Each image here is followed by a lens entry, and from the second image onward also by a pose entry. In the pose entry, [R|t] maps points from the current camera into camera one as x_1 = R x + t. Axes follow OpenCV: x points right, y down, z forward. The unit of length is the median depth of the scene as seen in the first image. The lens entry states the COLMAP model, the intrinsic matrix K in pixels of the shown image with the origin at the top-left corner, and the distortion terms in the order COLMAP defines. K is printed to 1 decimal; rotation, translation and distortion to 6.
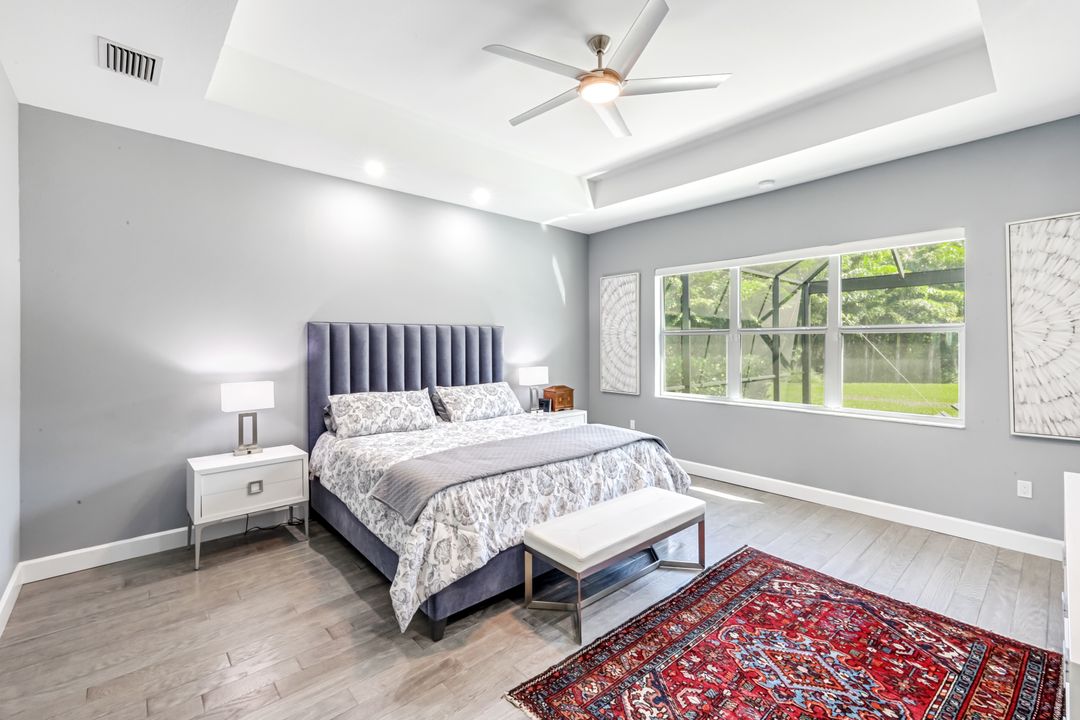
lens RADIAL K [[456.0, 0, 543.0], [0, 456.0, 345.3], [0, 0, 1]] dist [-0.001762, -0.000240]
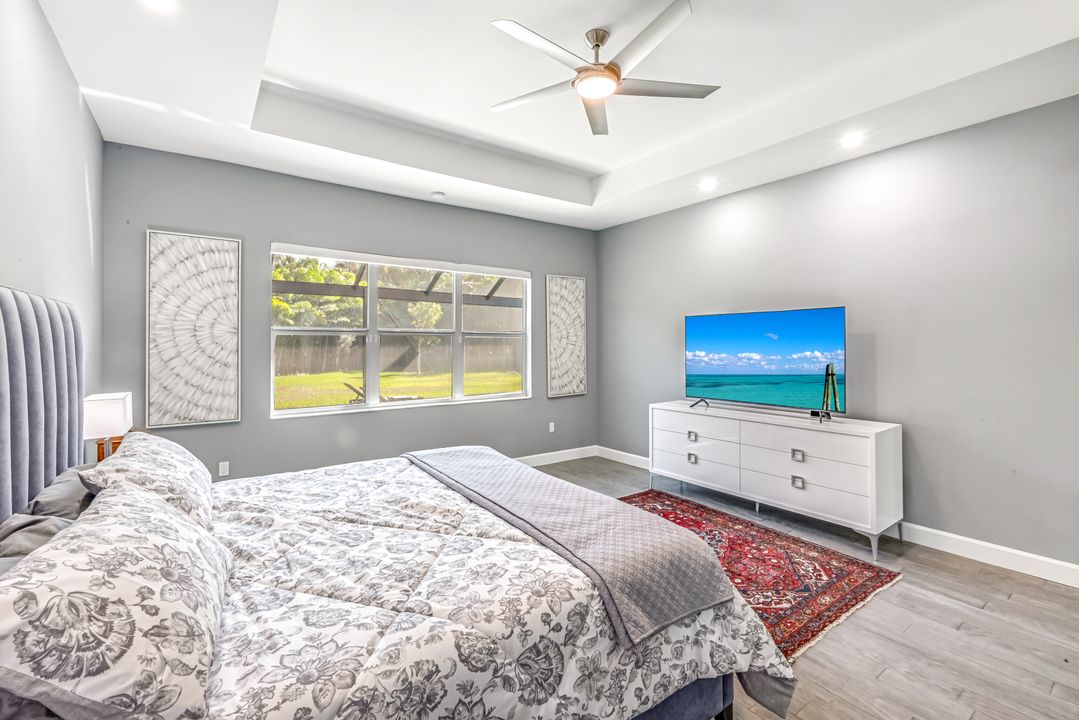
lens RADIAL K [[455.6, 0, 542.5], [0, 455.6, 345.3], [0, 0, 1]] dist [-0.001762, -0.000240]
pose [[0.120940, -0.001101, 0.992659, -0.428617], [0.004166, 0.999991, 0.000601, -0.002056], [-0.992651, 0.004063, 0.120943, 0.500857]]
